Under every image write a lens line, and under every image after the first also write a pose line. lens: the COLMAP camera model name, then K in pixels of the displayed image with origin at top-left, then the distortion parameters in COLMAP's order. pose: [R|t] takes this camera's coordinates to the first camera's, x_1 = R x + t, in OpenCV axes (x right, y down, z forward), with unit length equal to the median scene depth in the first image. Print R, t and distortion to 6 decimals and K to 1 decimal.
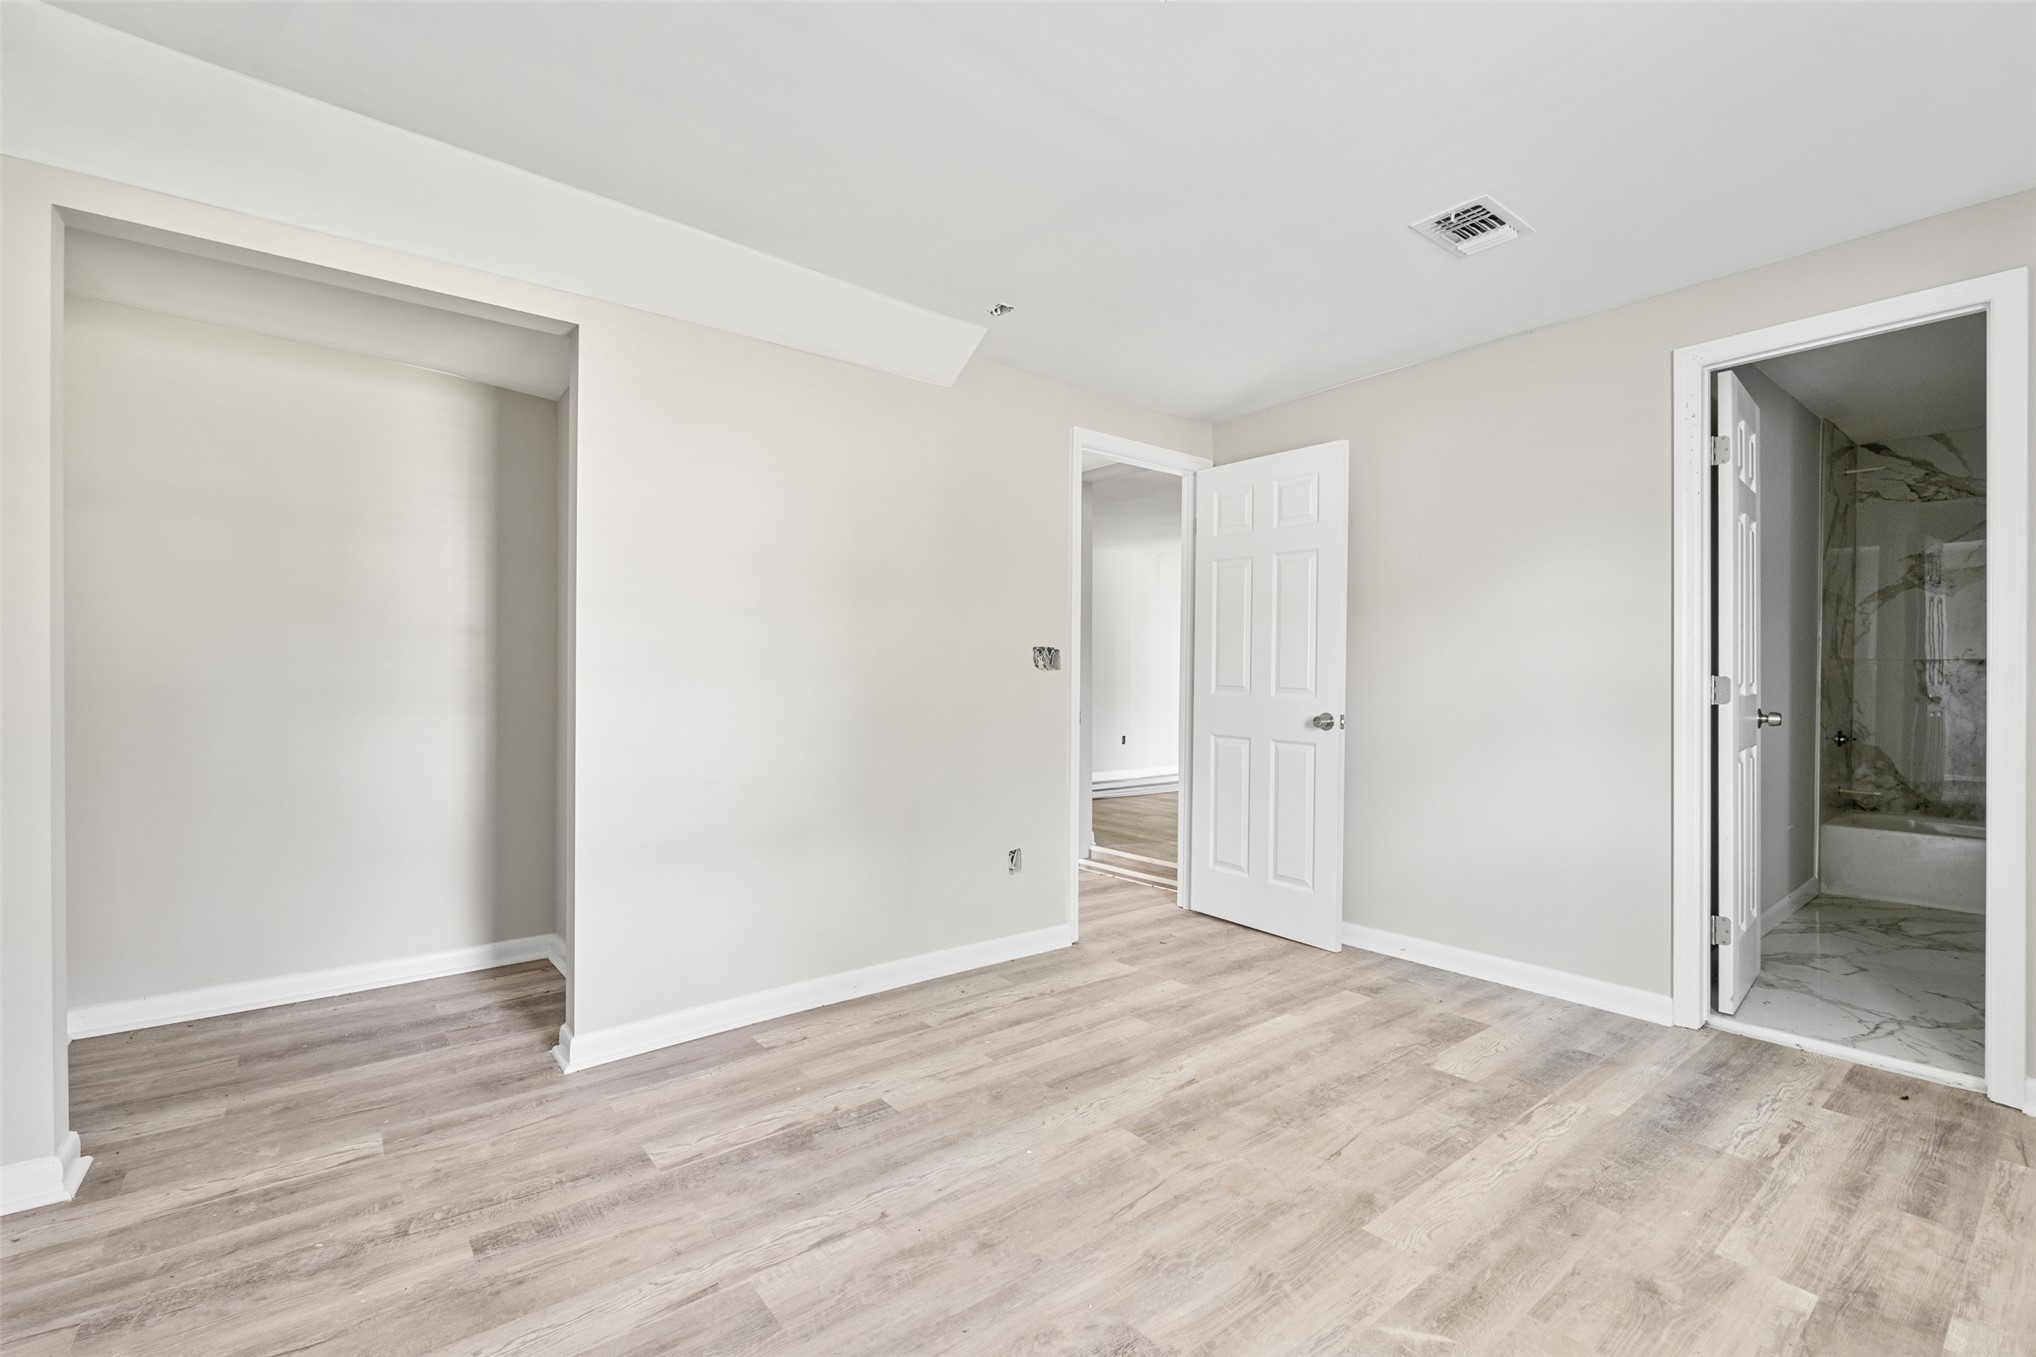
lens RADIAL K [[903.1, 0, 1015.4], [0, 903.1, 684.0], [0, 0, 1]] dist [-0.012494, -0.000748]
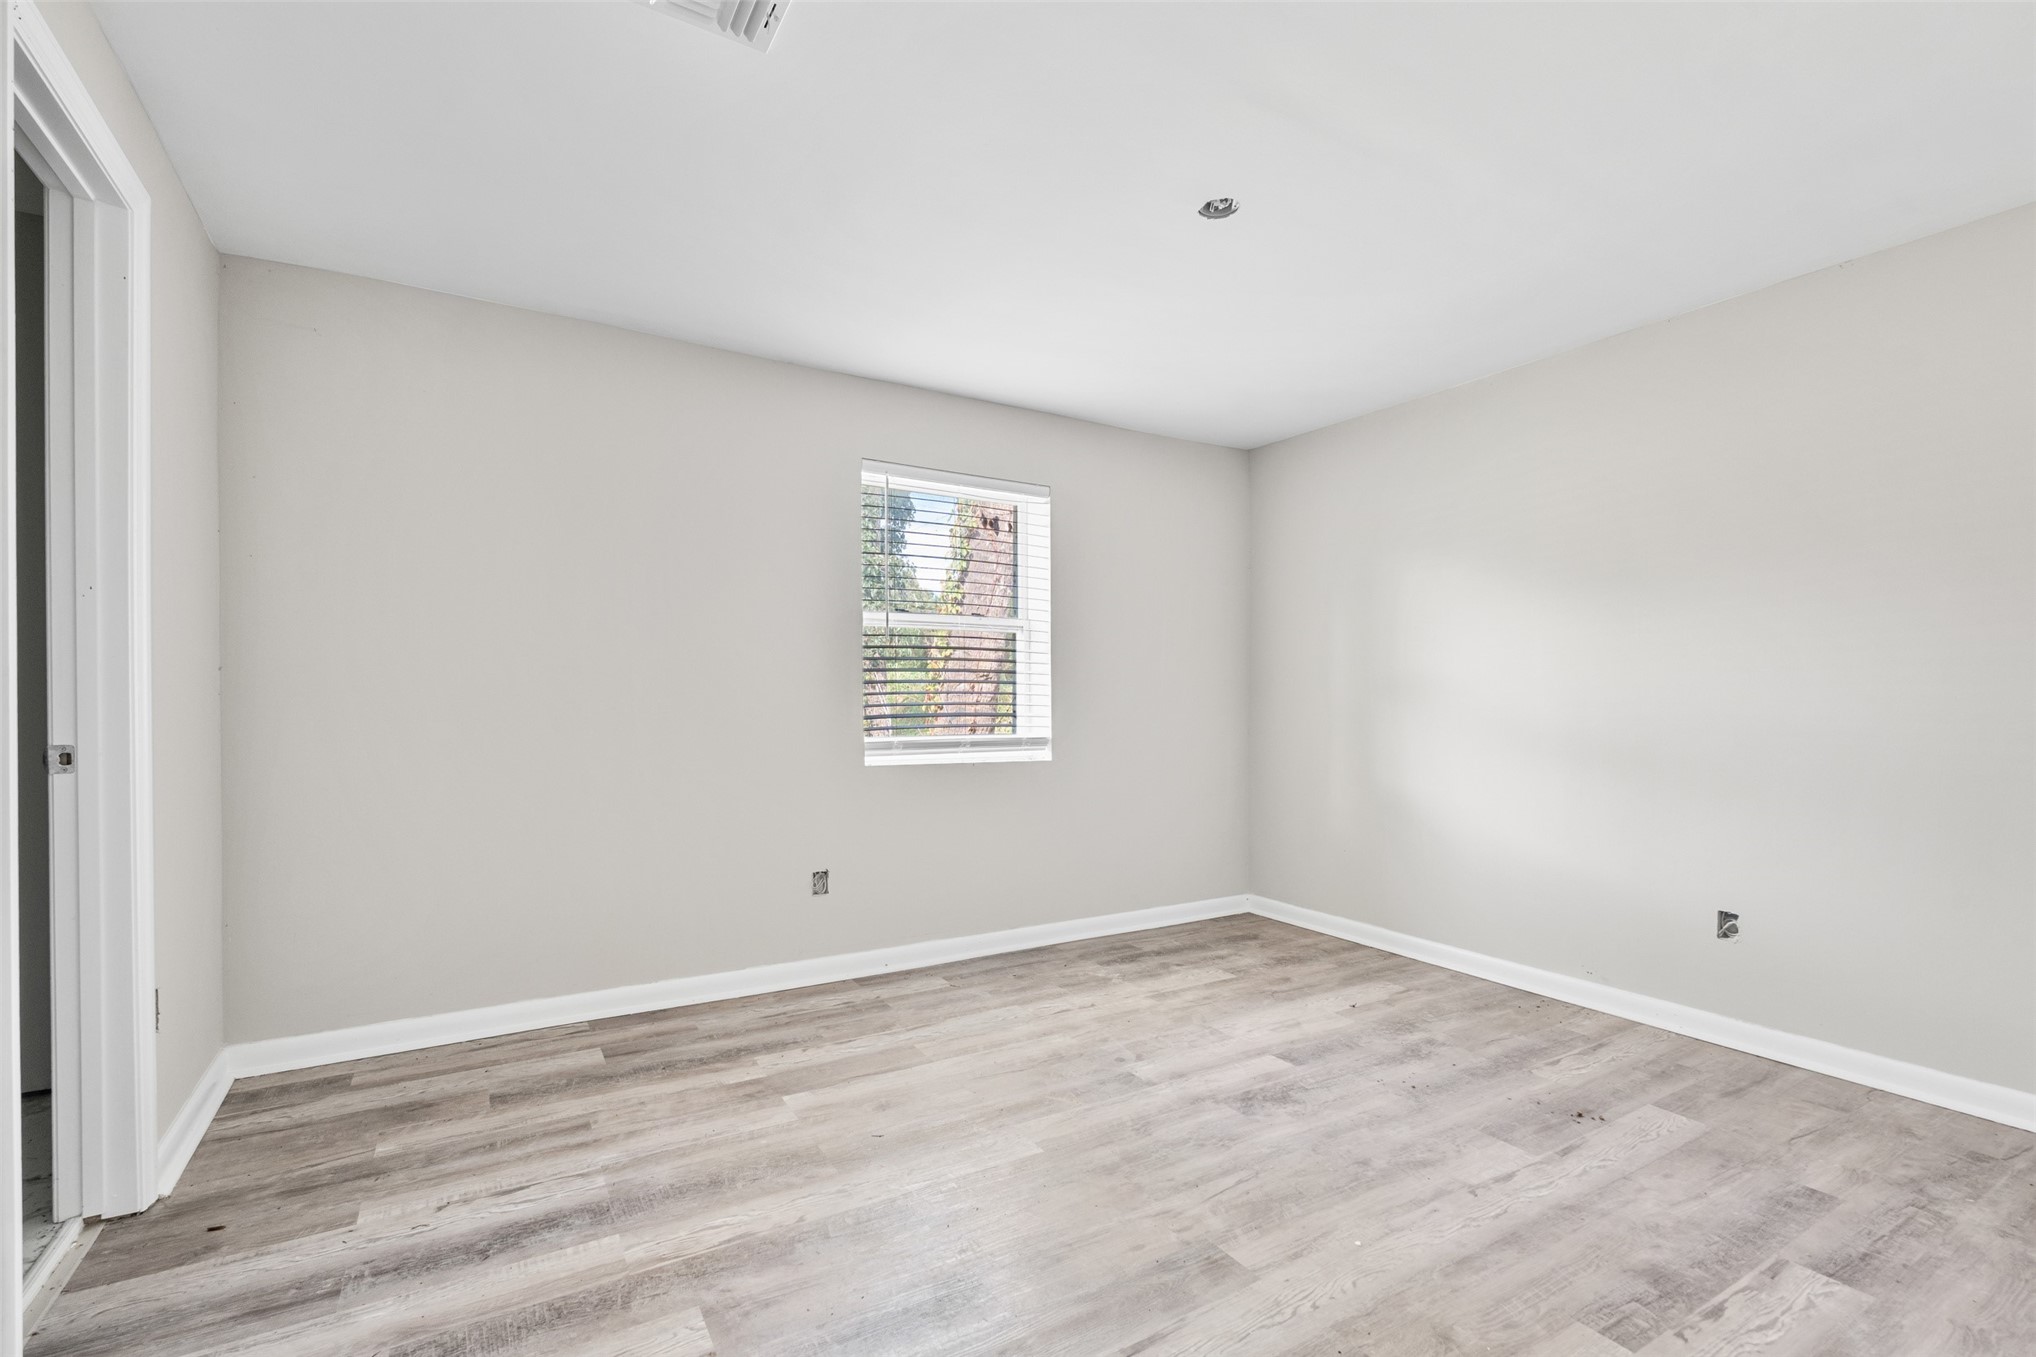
lens RADIAL K [[903.1, 0, 1016.8], [0, 903.1, 688.2], [0, 0, 1]] dist [-0.012494, -0.000748]
pose [[-0.991486, -0.003987, 0.130152, 0.243325], [-0.004433, 0.999985, -0.003130, -0.010675], [-0.130138, -0.003680, -0.991489, 2.004237]]
